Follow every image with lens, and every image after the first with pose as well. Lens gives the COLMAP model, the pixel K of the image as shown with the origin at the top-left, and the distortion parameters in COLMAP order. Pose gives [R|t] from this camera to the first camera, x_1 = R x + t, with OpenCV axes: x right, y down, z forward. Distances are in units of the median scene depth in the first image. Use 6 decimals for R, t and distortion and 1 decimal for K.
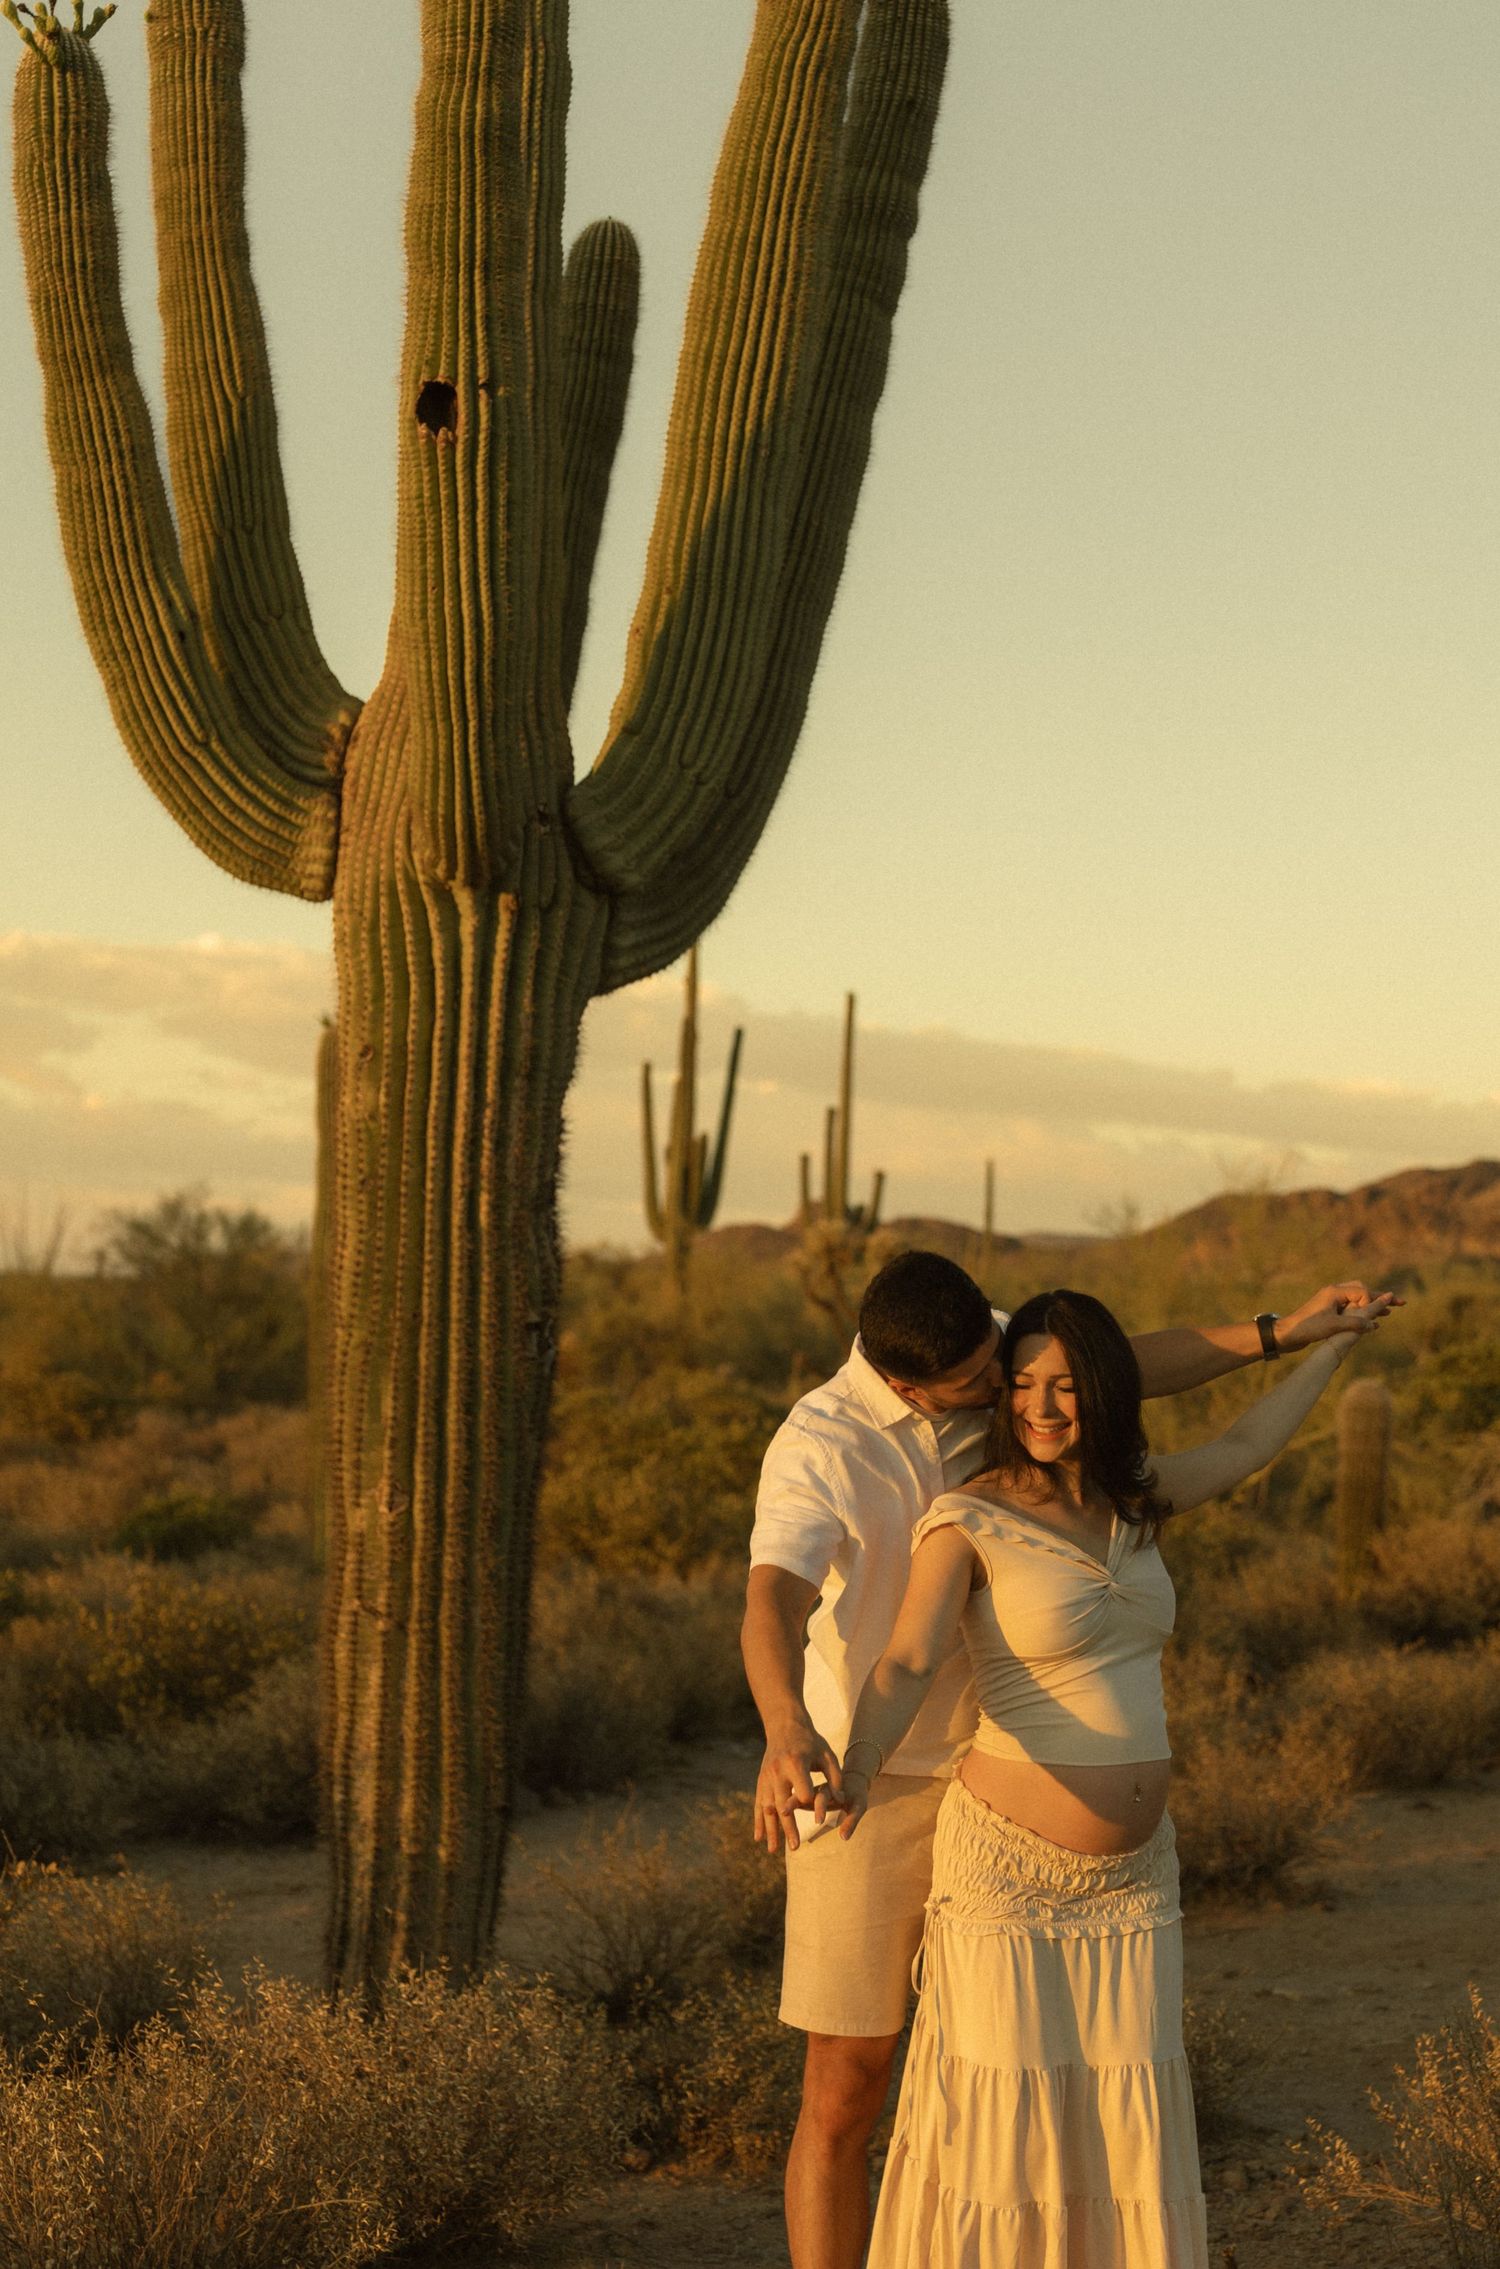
lens RADIAL K [[3898.1, 0, 858.7], [0, 3898.1, 1257.3], [0, 0, 1]] dist [-0.133505, 1.045258]
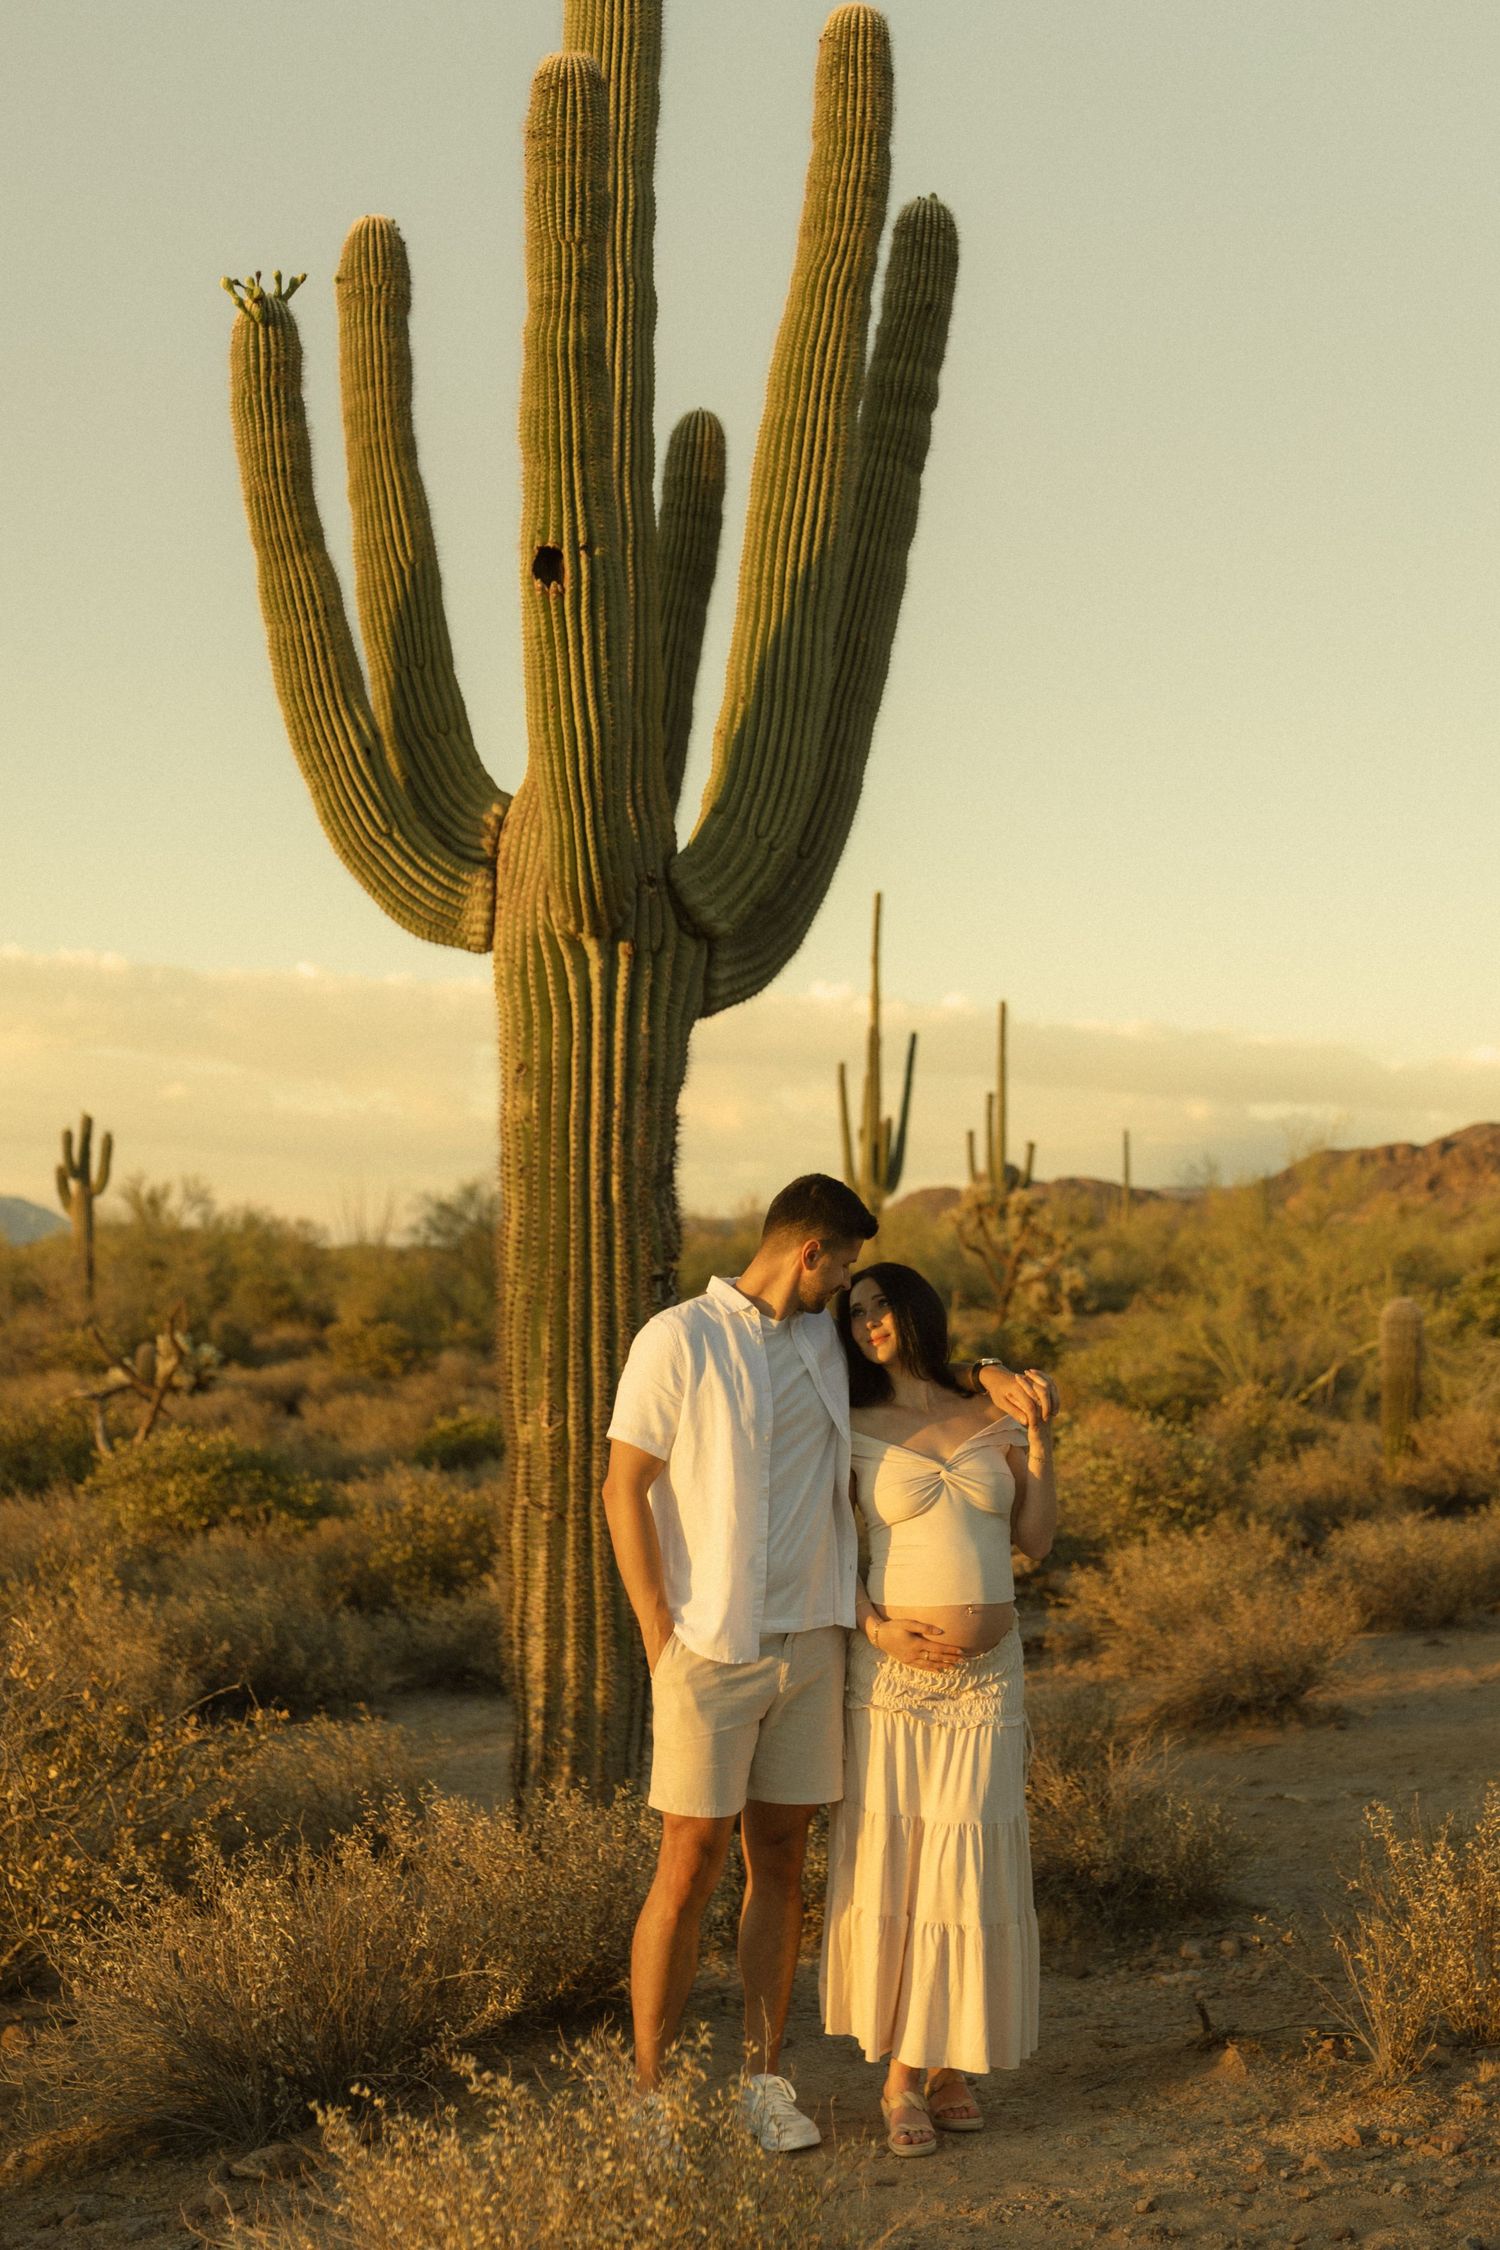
lens RADIAL K [[3093.5, 0, 751.8], [0, 3093.5, 1120.6], [0, 0, 1]] dist [0.108608, -0.578407]
pose [[0.995535, -0.035994, -0.087265, 0.037987], [0.033305, 0.998930, -0.032084, -0.000280], [0.088327, 0.029034, 0.995668, -0.011281]]
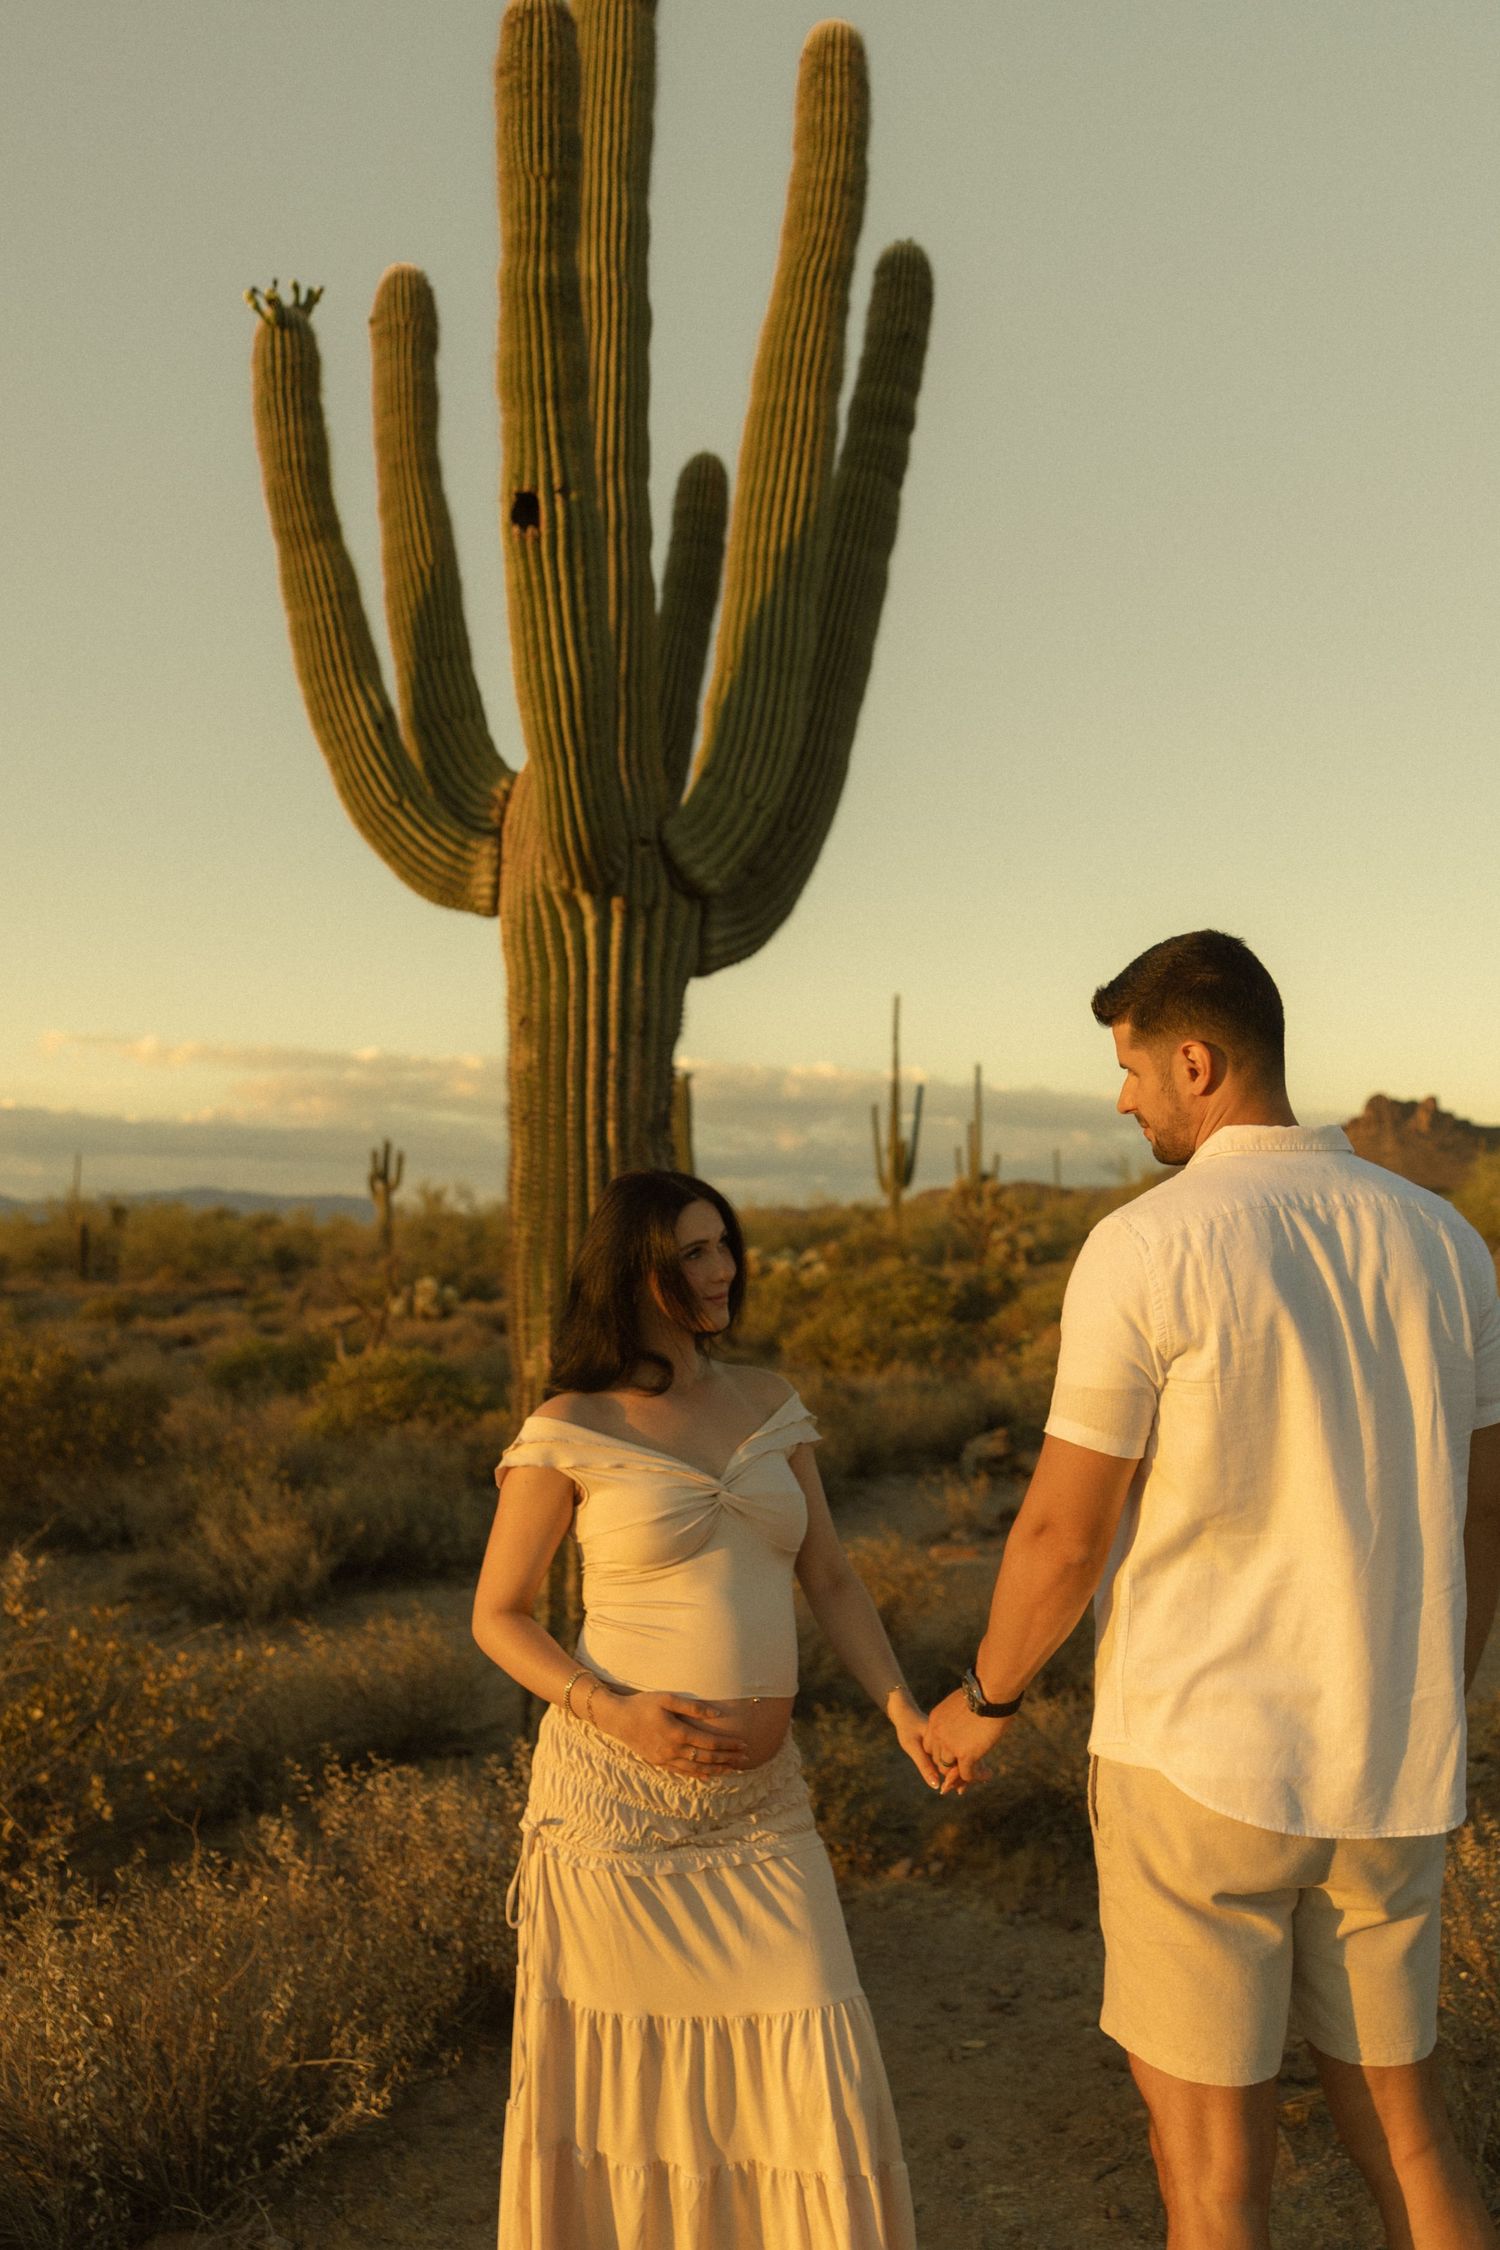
lens RADIAL K [[1917.3, 0, 749.8], [0, 1917.3, 1121.3], [0, 0, 1]] dist [0.001556, 0.013160]
pose [[0.991229, -0.045518, -0.124068, 0.033076], [0.039964, 0.998100, -0.046893, 0.016278], [0.125967, 0.041524, 0.991165, 0.348753]]
